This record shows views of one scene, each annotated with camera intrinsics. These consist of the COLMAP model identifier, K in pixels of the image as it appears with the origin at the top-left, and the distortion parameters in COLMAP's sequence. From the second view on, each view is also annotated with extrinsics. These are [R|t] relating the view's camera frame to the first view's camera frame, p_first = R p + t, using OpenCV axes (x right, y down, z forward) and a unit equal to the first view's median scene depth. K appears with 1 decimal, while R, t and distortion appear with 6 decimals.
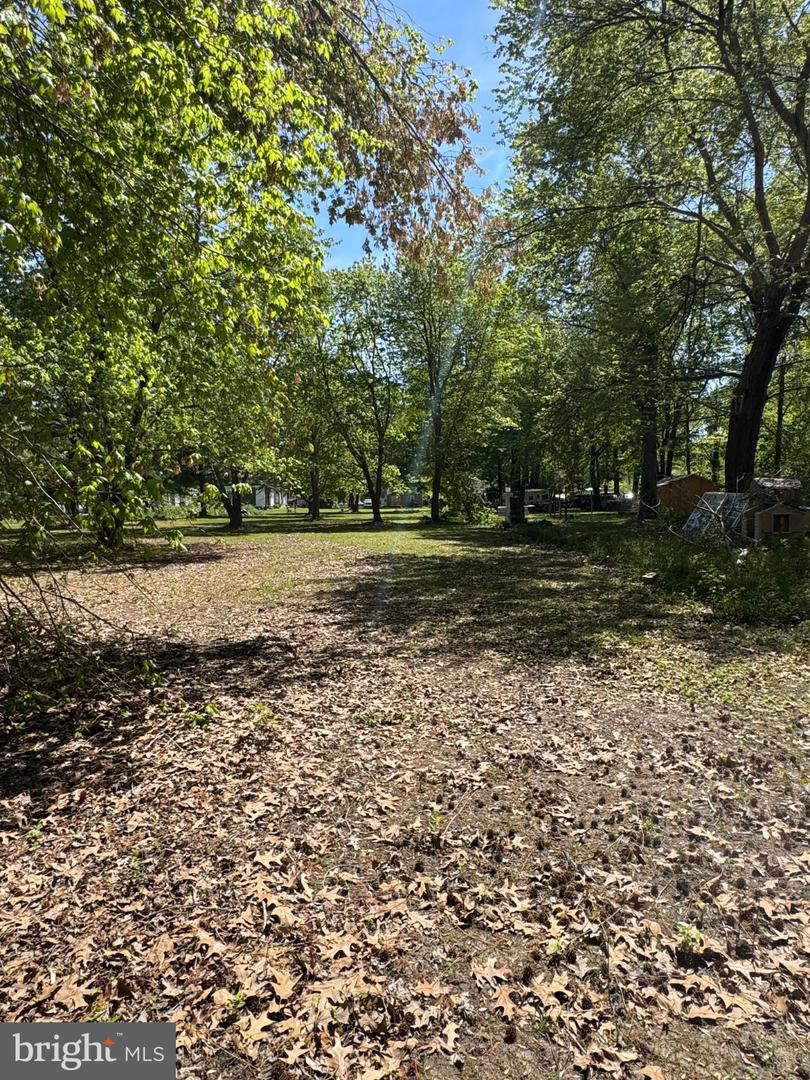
lens RADIAL K [[691.4, 0, 400.7], [0, 691.4, 537.0], [0, 0, 1]] dist [-0.000495, -0.000117]
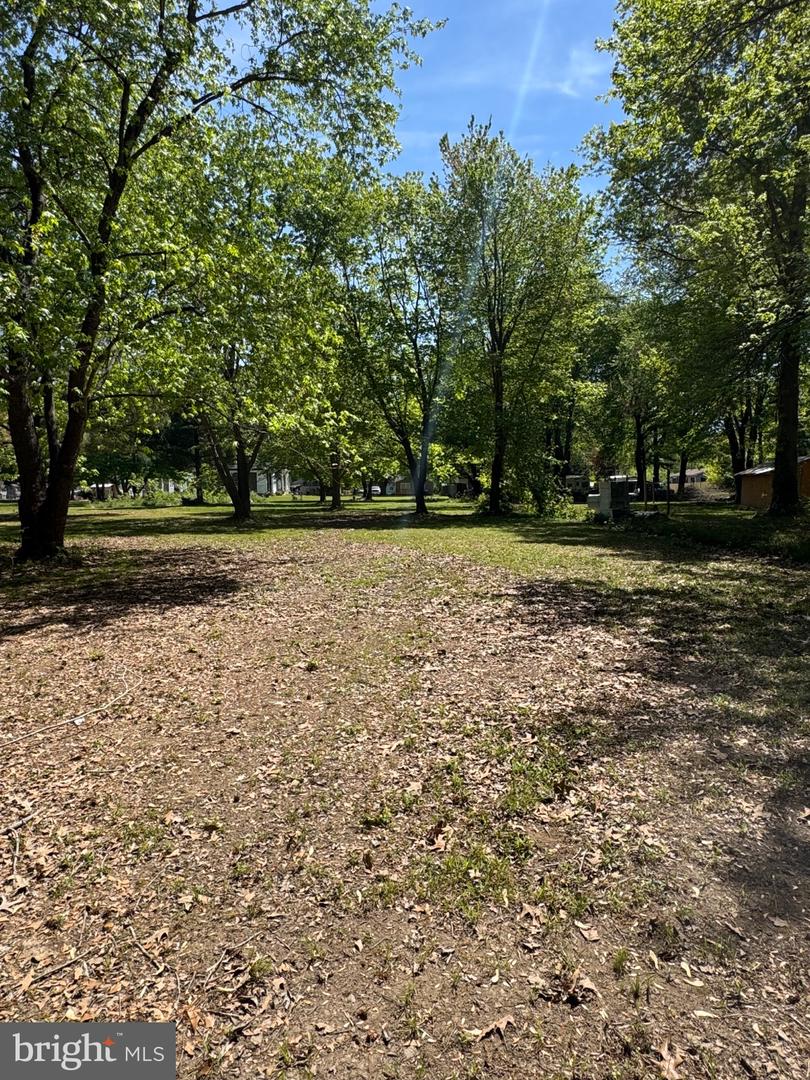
lens RADIAL K [[691.4, 0, 409.8], [0, 691.4, 540.4], [0, 0, 1]] dist [-0.000495, -0.000117]
pose [[0.999836, 0.004668, 0.017509, -0.056879], [-0.005048, 0.999751, 0.021737, -0.006659], [-0.017403, -0.021822, 0.999610, 0.194585]]
